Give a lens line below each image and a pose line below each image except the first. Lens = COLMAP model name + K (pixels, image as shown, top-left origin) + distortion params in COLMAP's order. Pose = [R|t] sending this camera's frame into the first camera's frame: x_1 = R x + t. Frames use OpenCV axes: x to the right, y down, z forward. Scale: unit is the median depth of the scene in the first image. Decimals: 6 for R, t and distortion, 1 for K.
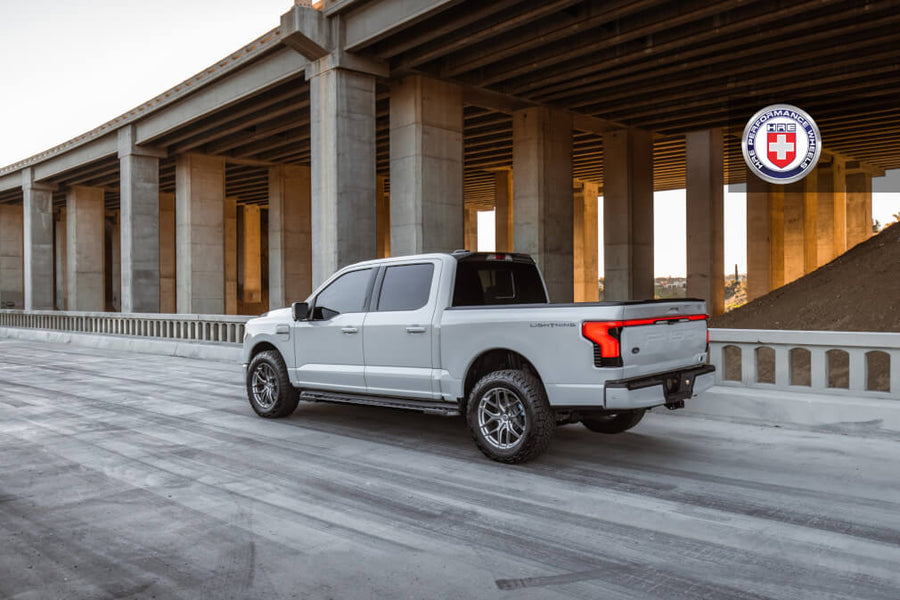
lens RADIAL K [[743.4, 0, 450.0], [0, 743.4, 300.0], [0, 0, 1]] dist [0.017853, 0.001143]
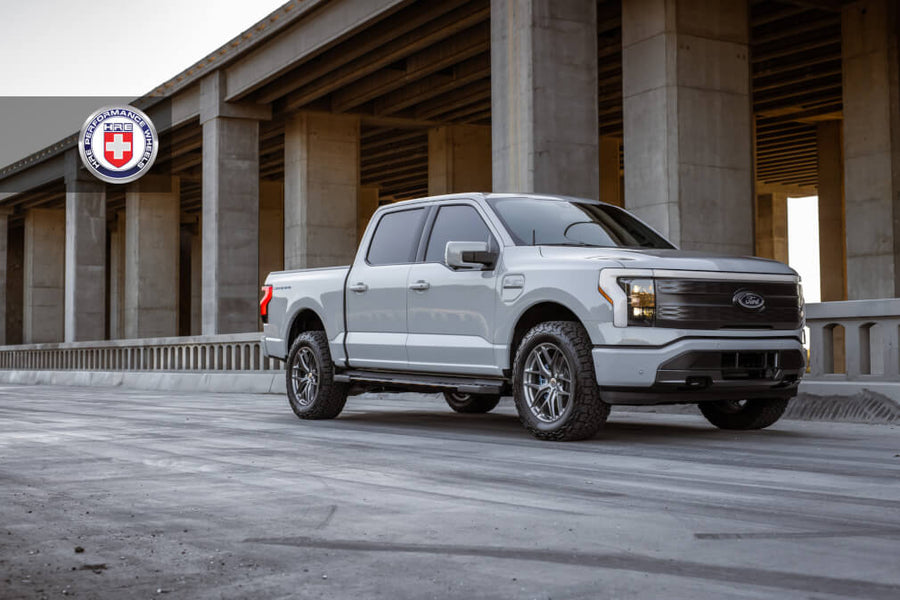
lens RADIAL K [[1279.9, 0, 450.0], [0, 1279.9, 300.0], [0, 0, 1]] dist [0.015069, 0.015348]
pose [[0.974000, -0.014176, -0.226106, 0.012814], [0.001235, 0.998358, -0.057273, 0.029797], [0.226546, 0.055505, 0.972418, -0.011819]]
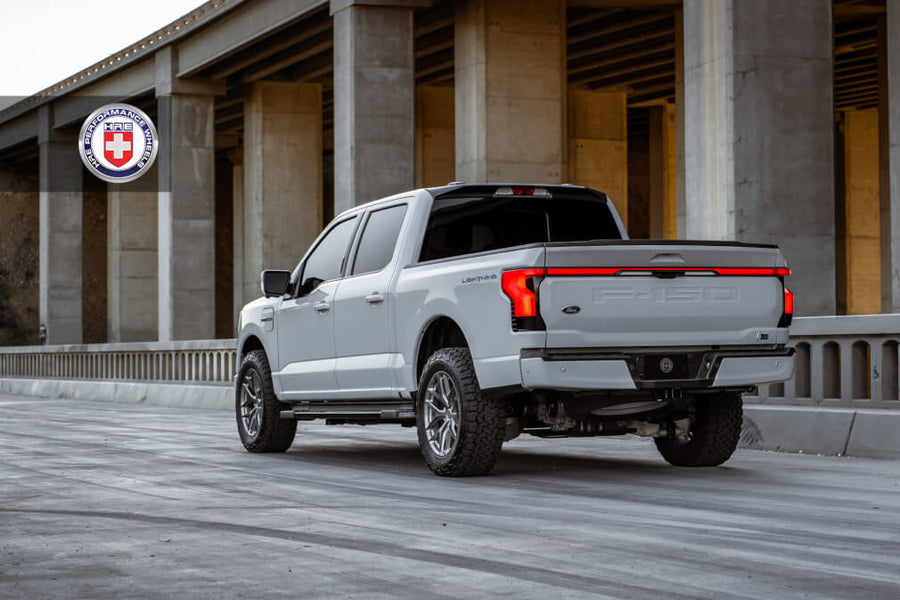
lens RADIAL K [[2220.6, 0, 450.0], [0, 2220.6, 300.0], [0, 0, 1]] dist [0.049826, 0.313511]
pose [[0.911824, -0.012342, -0.410397, 0.192656], [-0.001369, 0.999451, -0.033100, 0.024319], [0.410580, 0.030743, 0.911306, -0.190993]]
